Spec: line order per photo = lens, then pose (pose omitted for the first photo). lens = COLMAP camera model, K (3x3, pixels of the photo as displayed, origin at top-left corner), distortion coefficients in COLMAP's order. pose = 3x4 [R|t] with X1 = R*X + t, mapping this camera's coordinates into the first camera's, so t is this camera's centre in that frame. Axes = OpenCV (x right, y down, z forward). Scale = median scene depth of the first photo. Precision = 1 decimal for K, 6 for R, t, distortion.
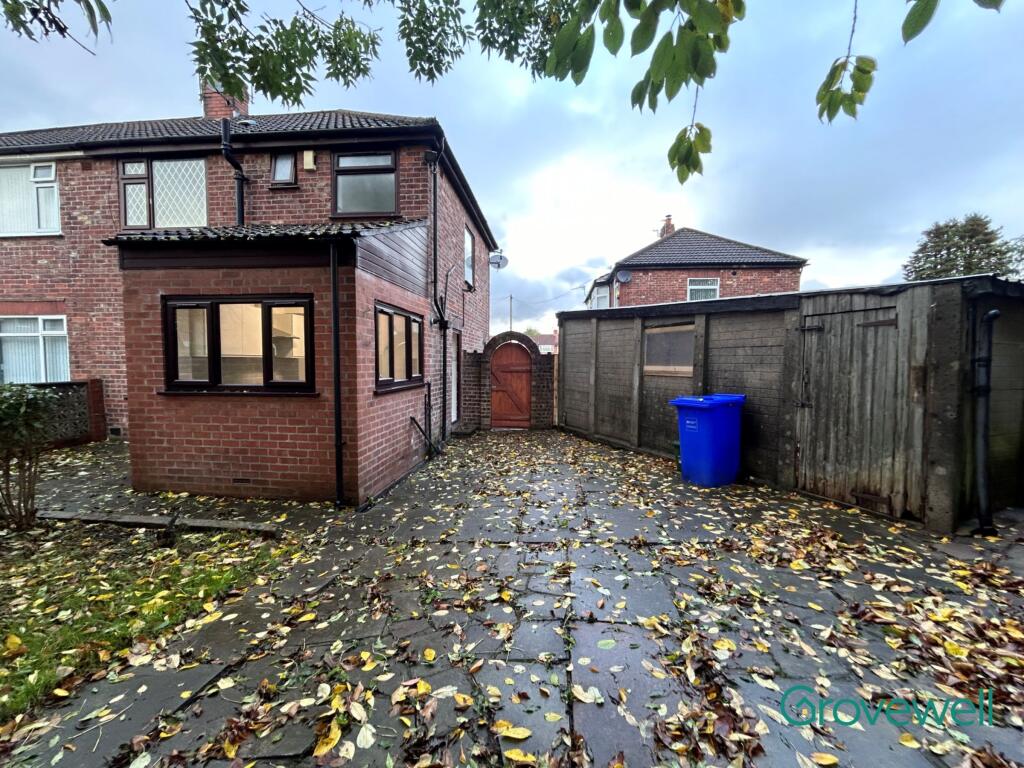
lens RADIAL K [[416.5, 0, 512.3], [0, 416.5, 384.0], [0, 0, 1]] dist [-0.002577, 0.000689]
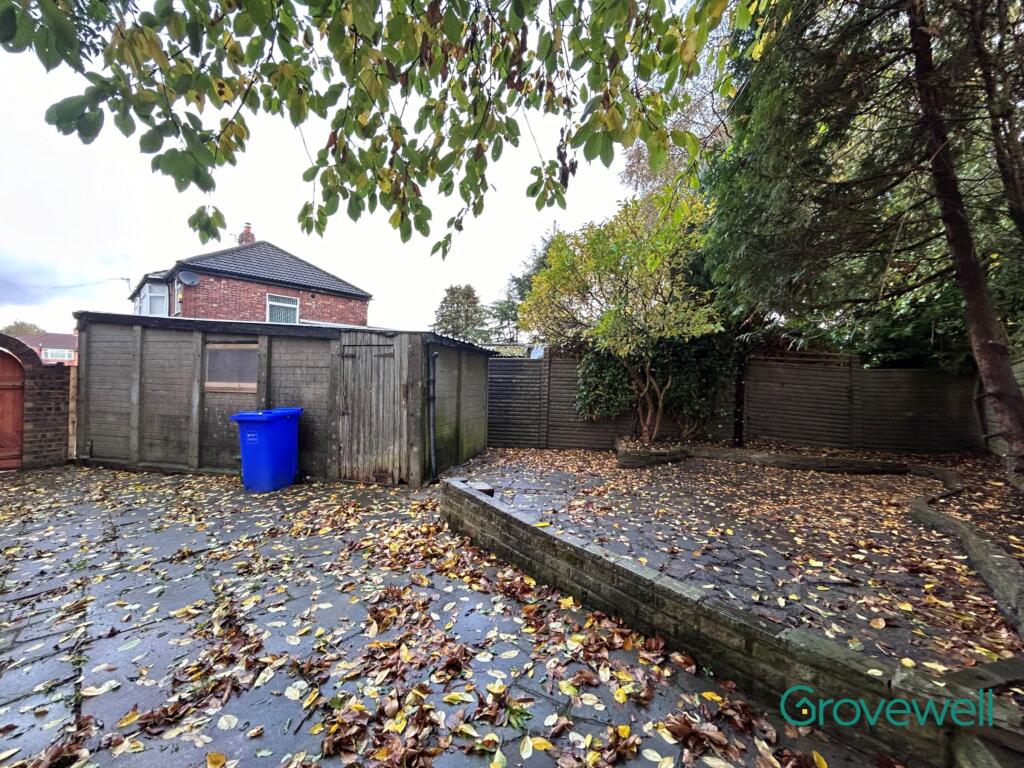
lens RADIAL K [[416.5, 0, 511.7], [0, 416.5, 382.0], [0, 0, 1]] dist [-0.002577, 0.000689]
pose [[0.613538, 0.006164, 0.789641, -0.010717], [0.026786, 0.999232, -0.028612, 0.004020], [-0.789211, 0.038706, 0.612902, -0.255690]]
